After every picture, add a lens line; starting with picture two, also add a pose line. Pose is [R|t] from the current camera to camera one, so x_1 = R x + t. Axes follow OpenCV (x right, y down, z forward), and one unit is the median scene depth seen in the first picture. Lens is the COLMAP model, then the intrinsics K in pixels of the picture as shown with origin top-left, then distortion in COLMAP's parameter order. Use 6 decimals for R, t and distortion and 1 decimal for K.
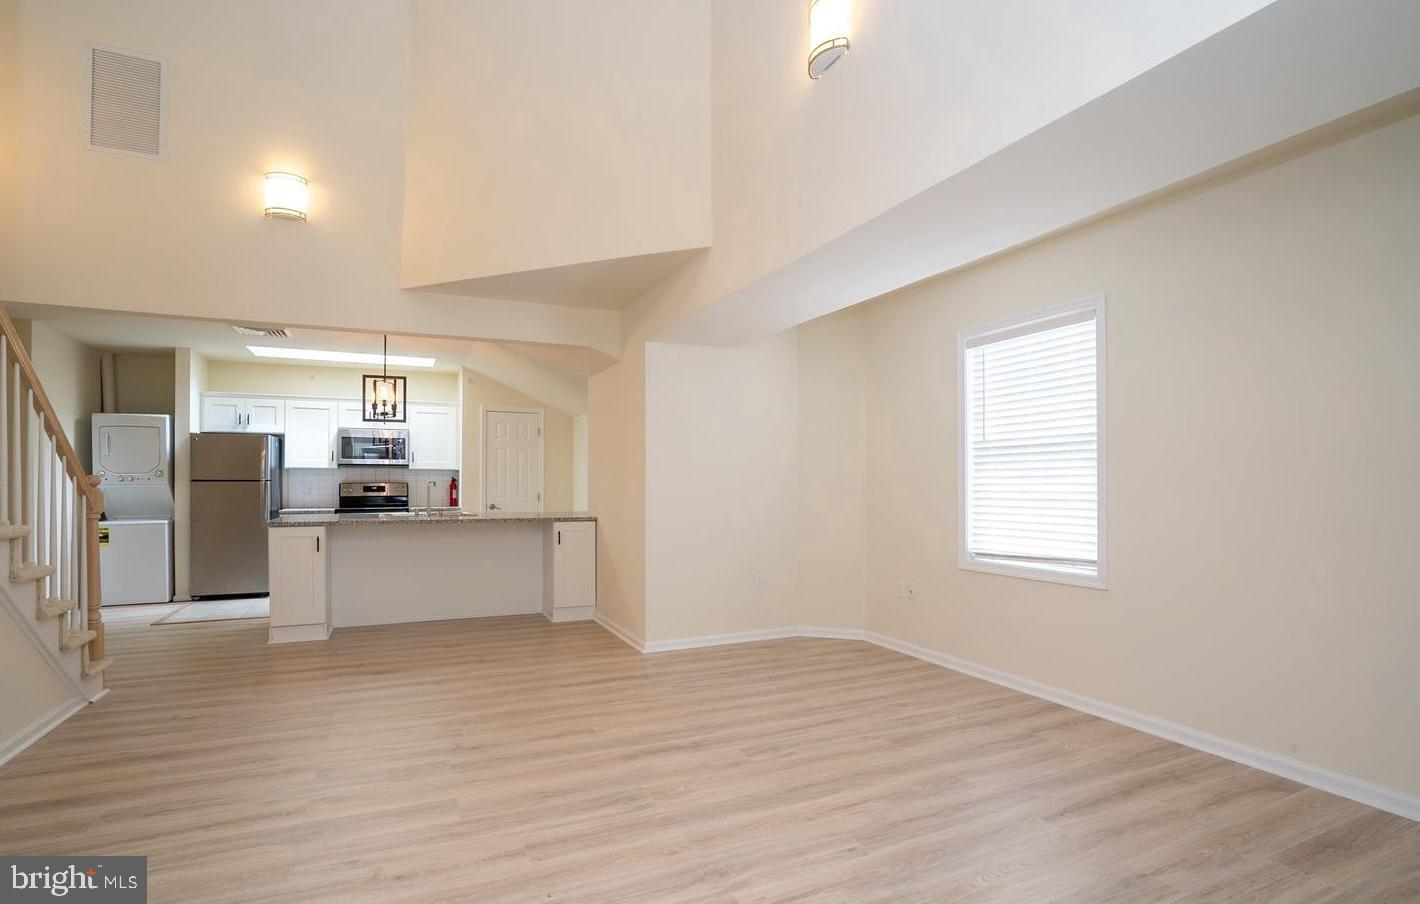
lens RADIAL K [[655.4, 0, 686.9], [0, 655.4, 488.9], [0, 0, 1]] dist [-0.045263, 0.000496]
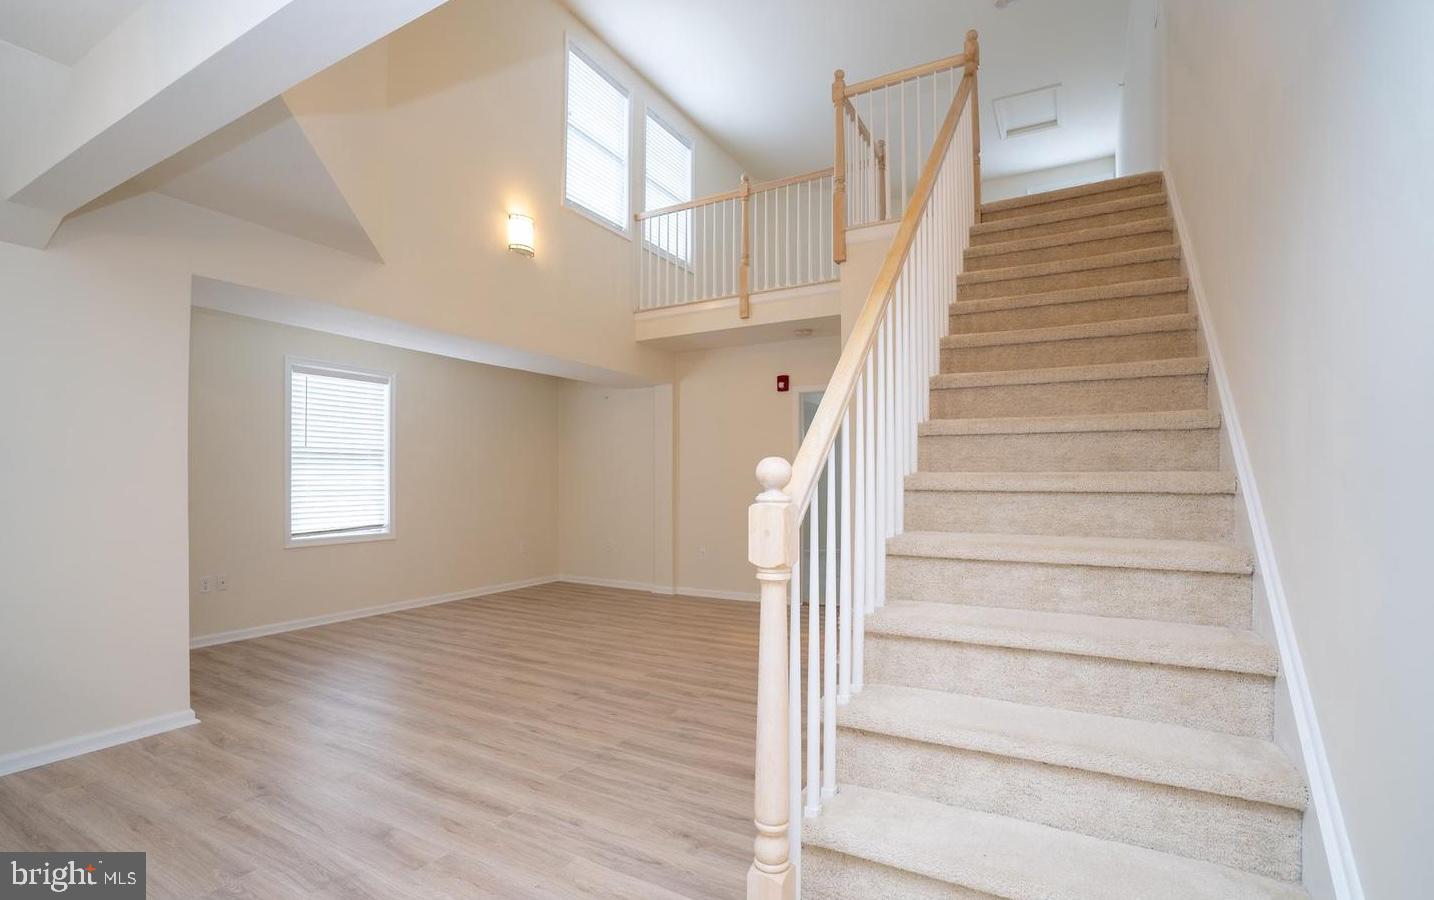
lens RADIAL K [[654.6, 0, 717.0], [0, 654.6, 475.7], [0, 0, 1]] dist [-0.039559, 0.000632]
pose [[-0.598970, 0.005055, 0.800755, -0.990370], [0.006970, 0.999975, -0.001099, -0.007302], [-0.800741, 0.004923, -0.598991, 1.020897]]
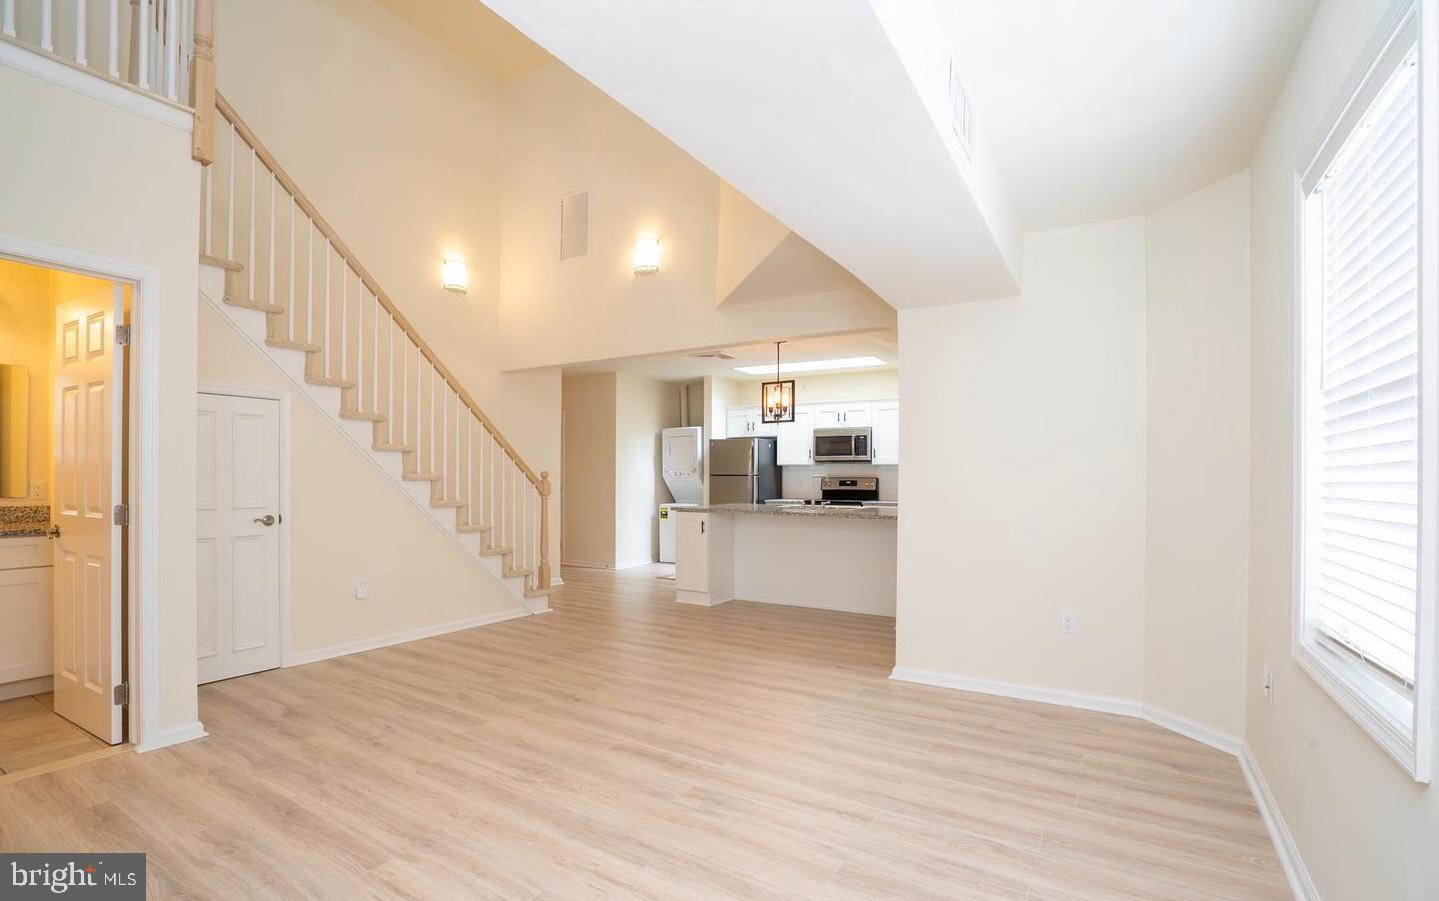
lens RADIAL K [[656.9, 0, 719.5], [0, 656.9, 476.2], [0, 0, 1]] dist [-0.039559, 0.000632]
pose [[0.566260, 0.000758, -0.824226, 0.538892], [-0.012568, 0.999891, -0.007714, -0.000630], [0.824131, 0.014727, 0.566208, 0.359039]]
